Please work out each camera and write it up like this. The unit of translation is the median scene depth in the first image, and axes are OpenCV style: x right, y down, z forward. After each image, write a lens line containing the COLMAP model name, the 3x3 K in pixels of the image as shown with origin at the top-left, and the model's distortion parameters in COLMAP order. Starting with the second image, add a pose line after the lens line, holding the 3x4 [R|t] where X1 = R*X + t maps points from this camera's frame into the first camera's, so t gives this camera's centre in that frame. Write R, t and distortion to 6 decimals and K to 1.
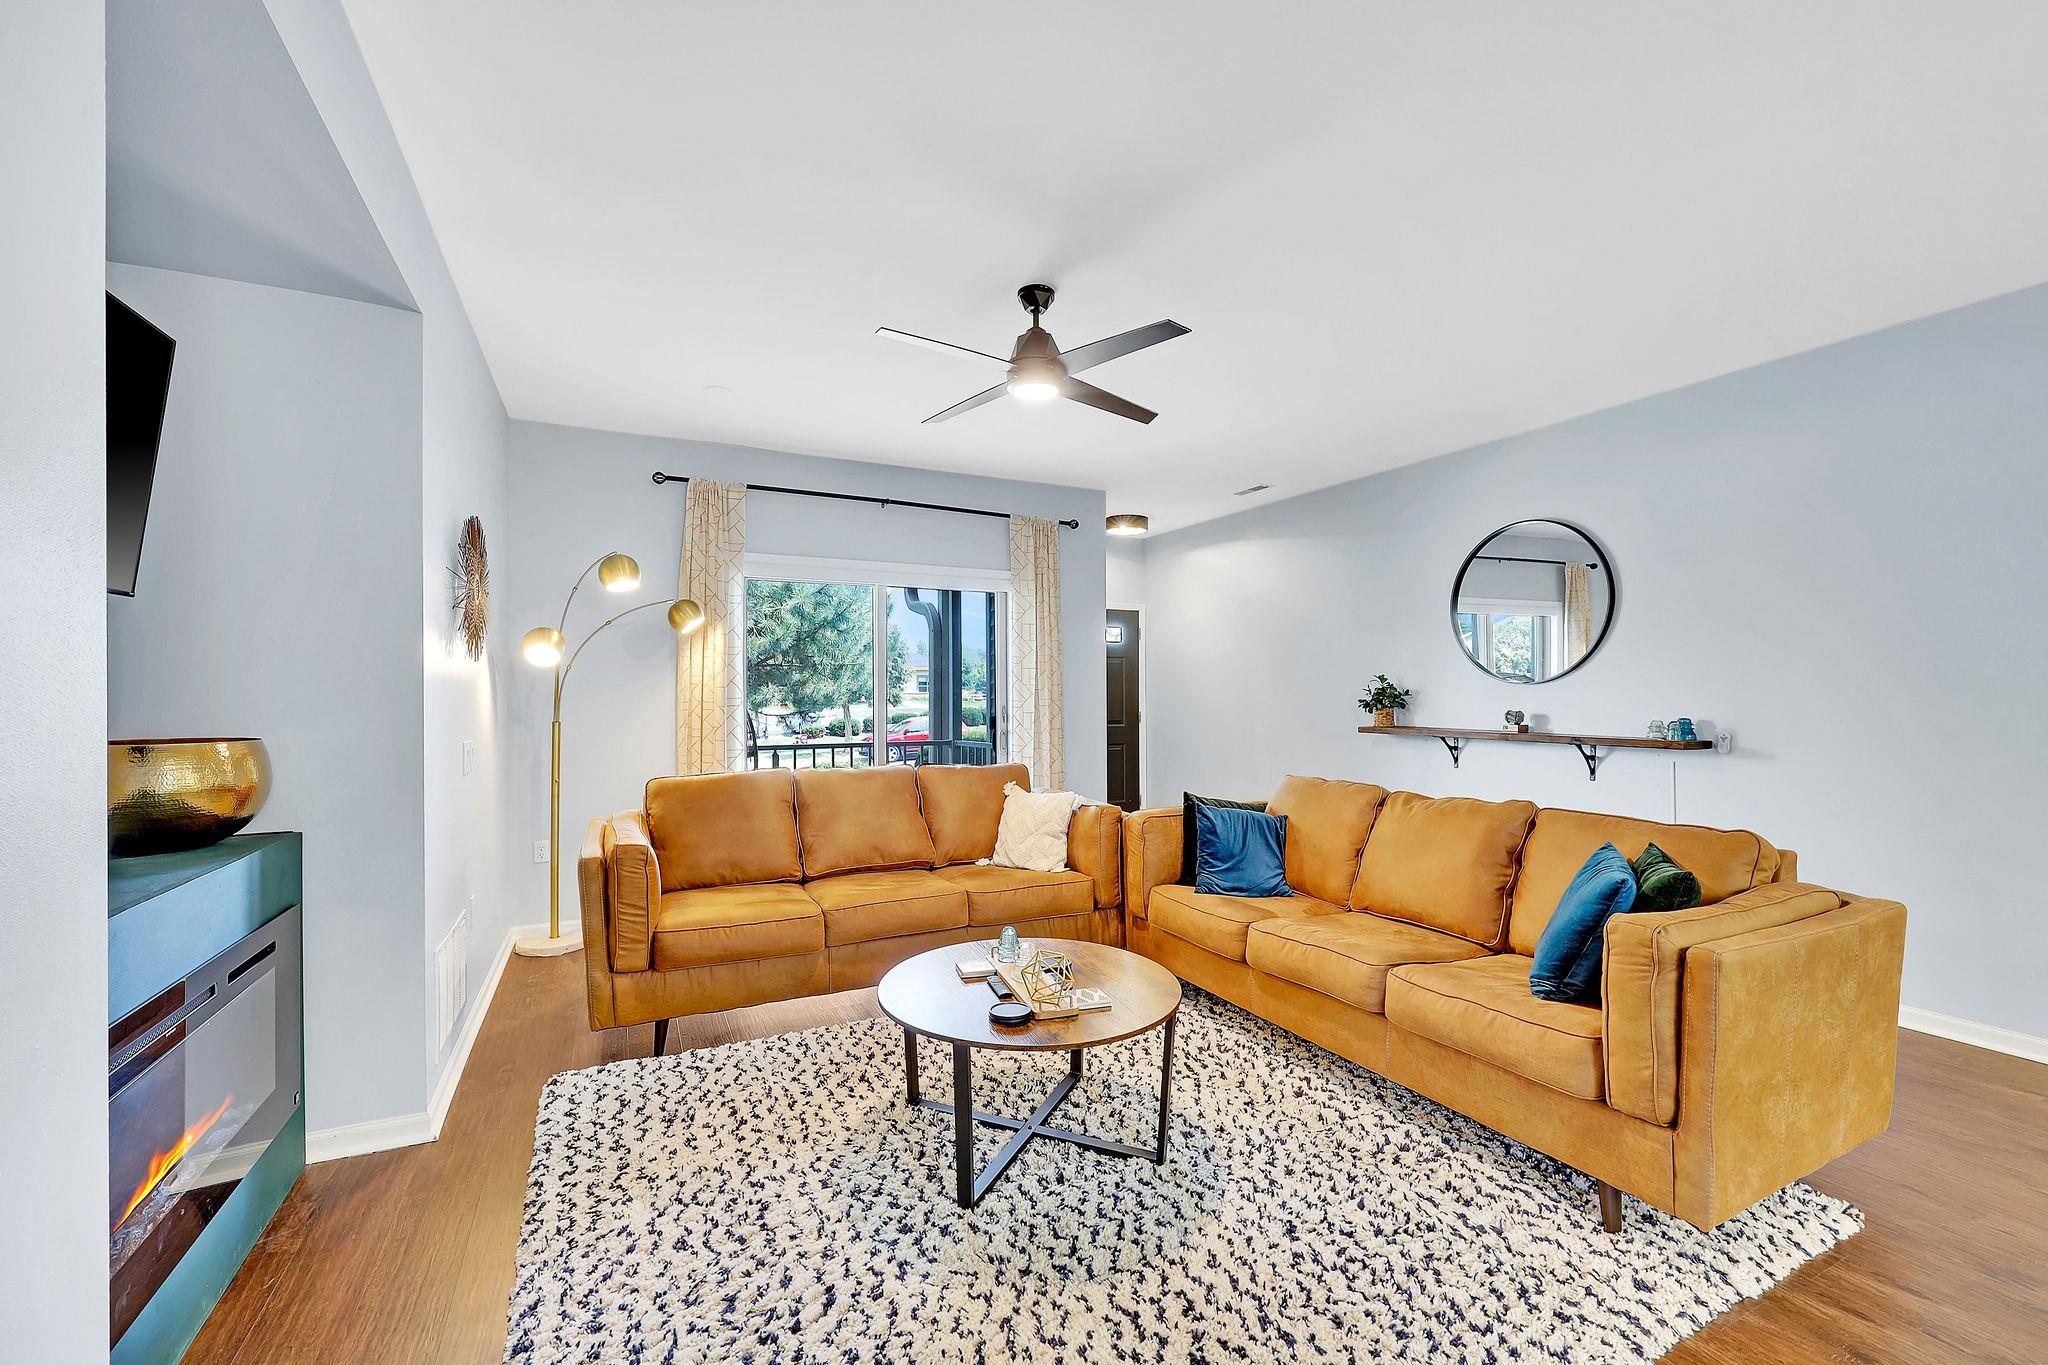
lens RADIAL K [[835.4, 0, 1018.7], [0, 835.4, 693.0], [0, 0, 1]] dist [-0.000256, -0.000169]
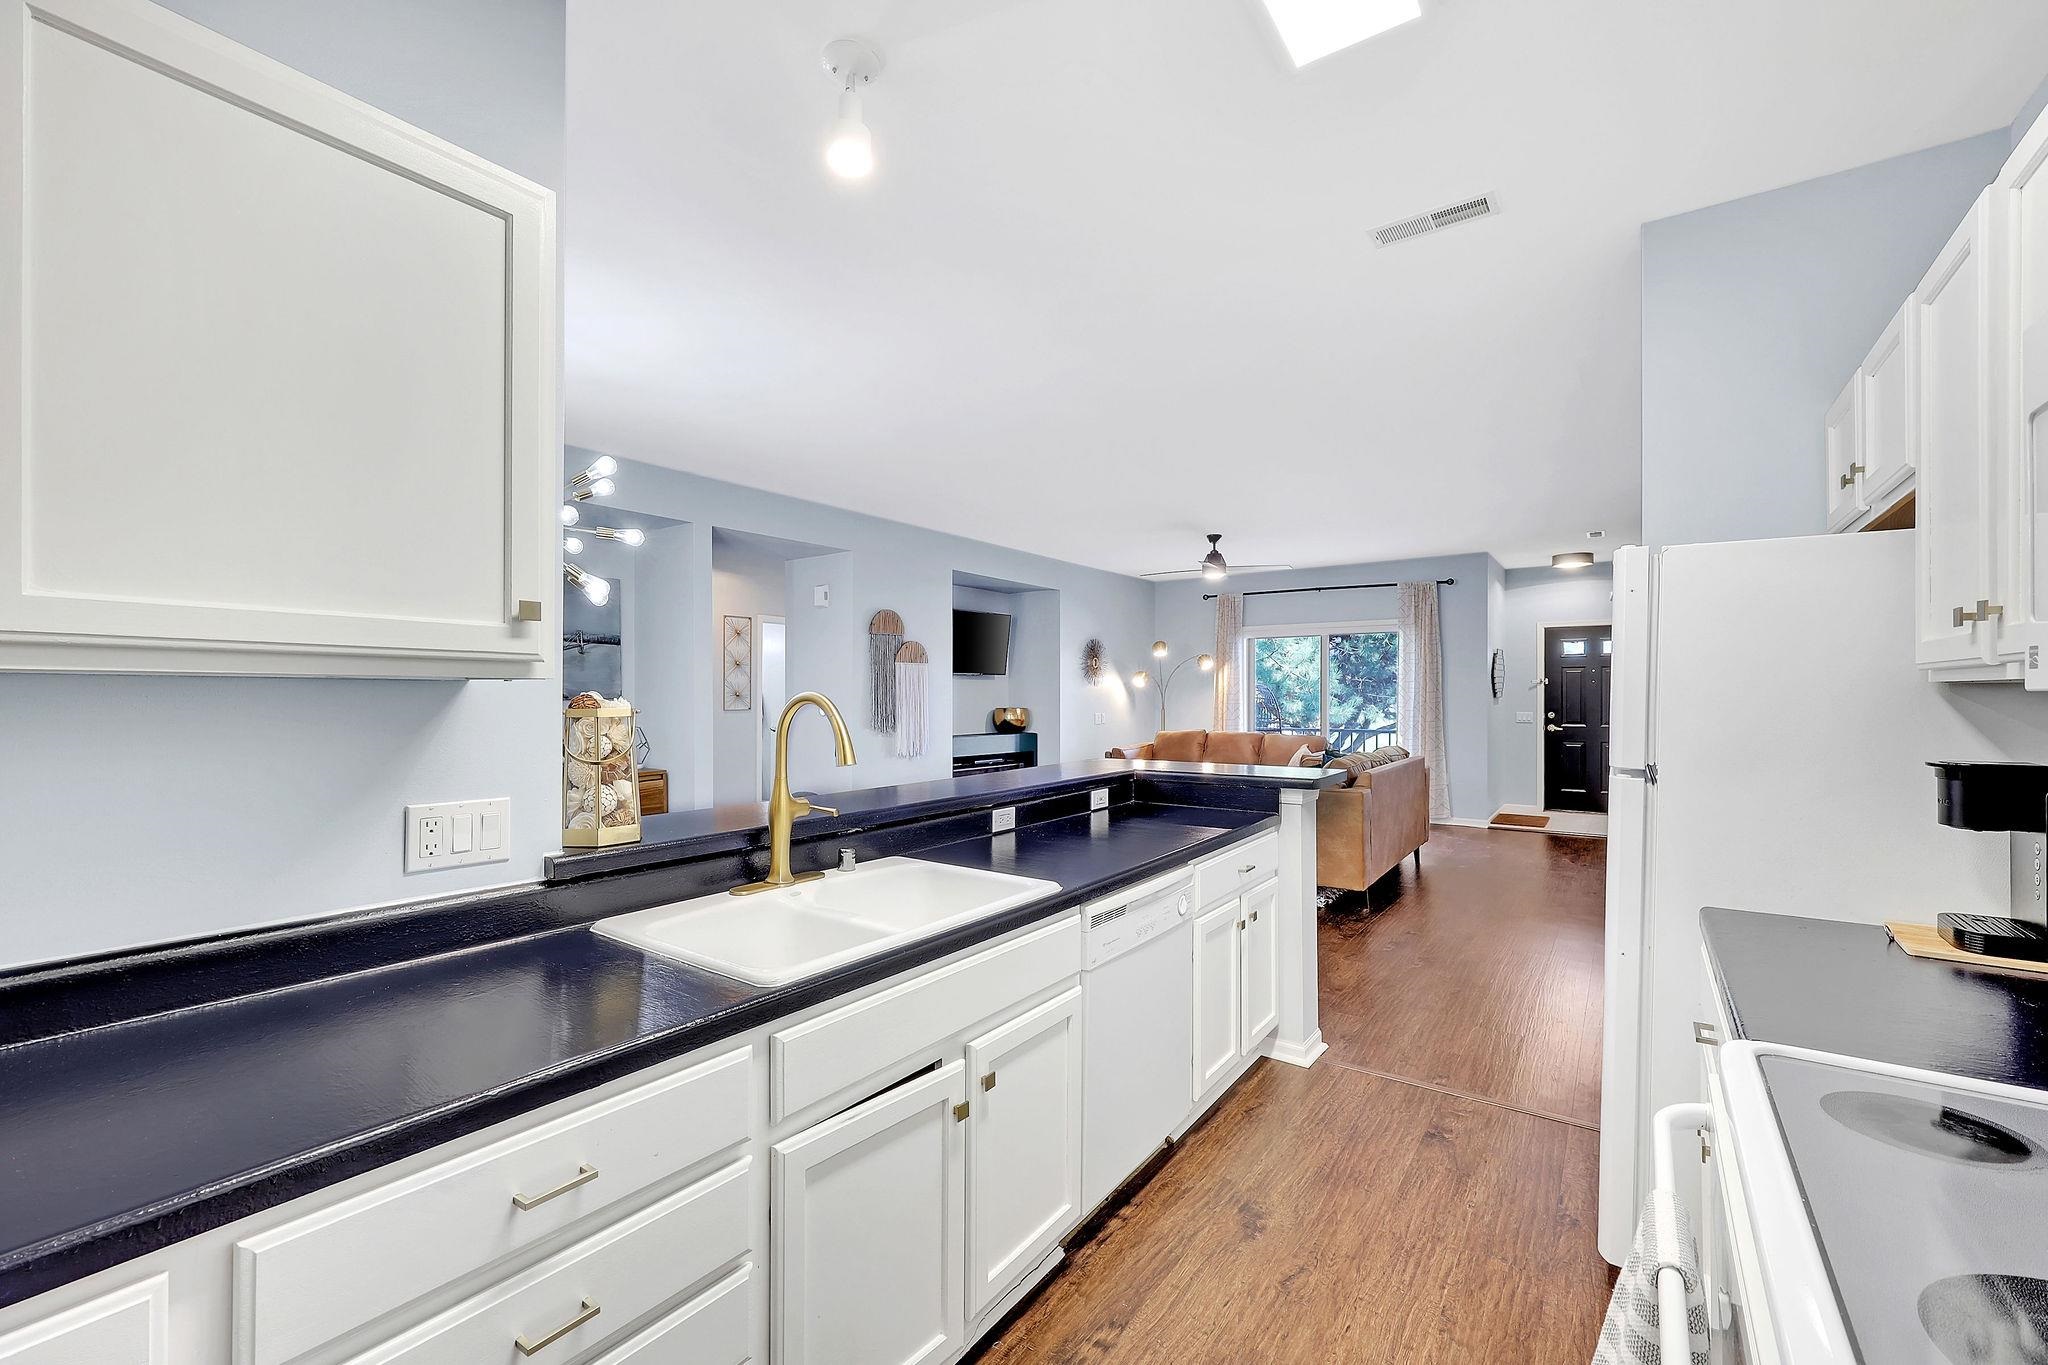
lens RADIAL K [[835.4, 0, 1018.7], [0, 835.4, 693.0], [0, 0, 1]] dist [-0.000256, -0.000169]
pose [[0.465219, -0.000823, -0.885195, 2.029255], [-0.002306, 0.999995, -0.002141, -0.007183], [0.885193, 0.003037, 0.465215, -0.689405]]
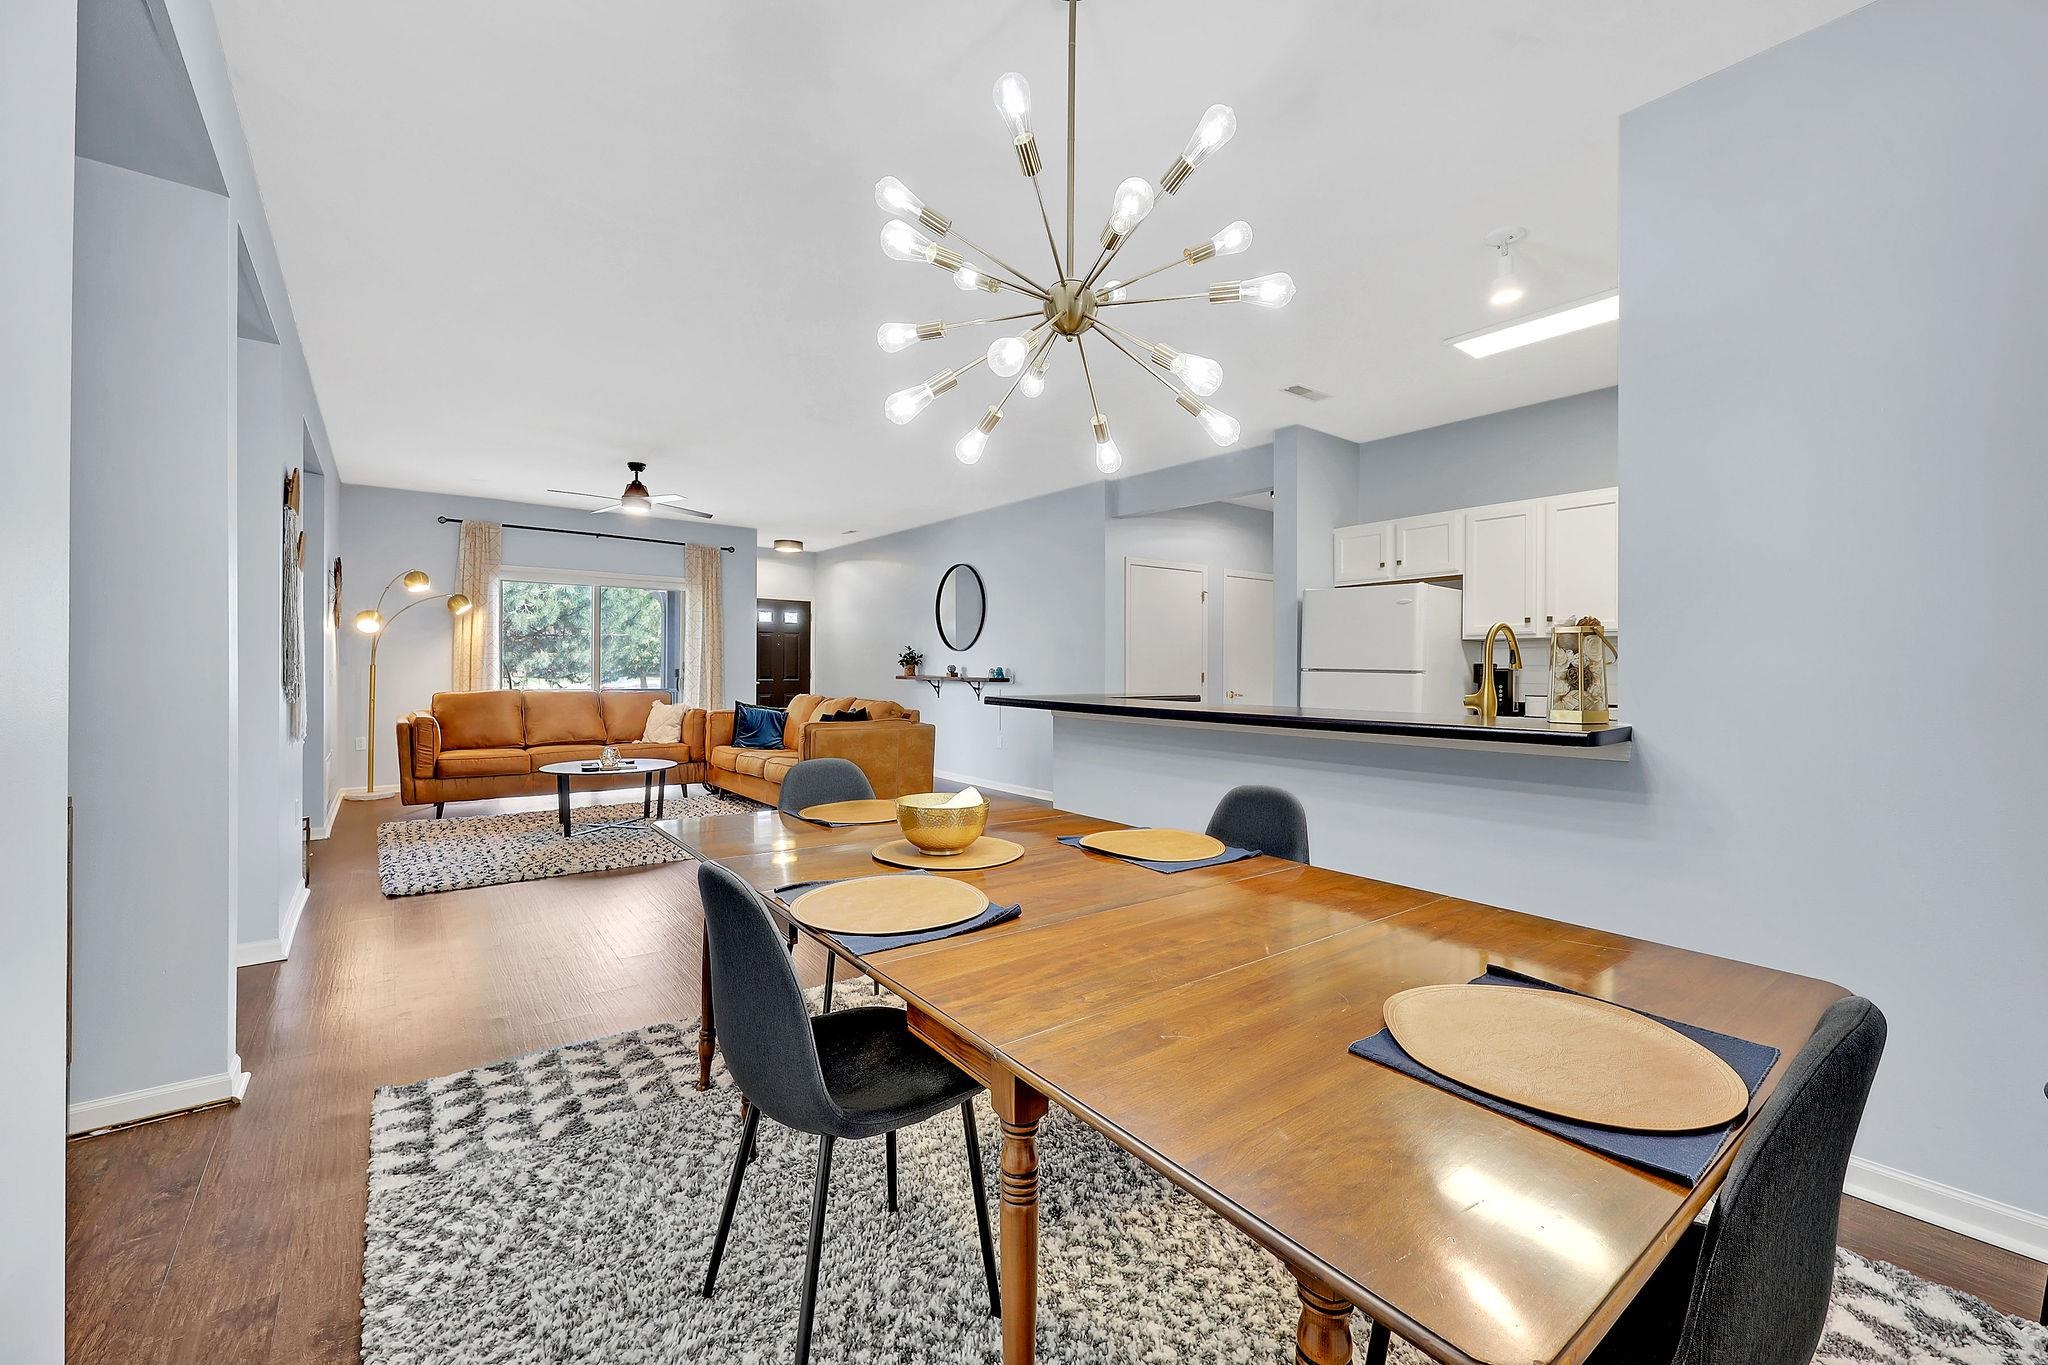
lens RADIAL K [[833.2, 0, 1029.7], [0, 833.2, 670.3], [0, 0, 1]] dist [0.000519, -0.000016]
pose [[0.978824, 0.009065, 0.204502, 0.610672], [-0.009370, 0.999956, 0.000525, 0.048313], [-0.204488, -0.002430, 0.978866, -1.398457]]
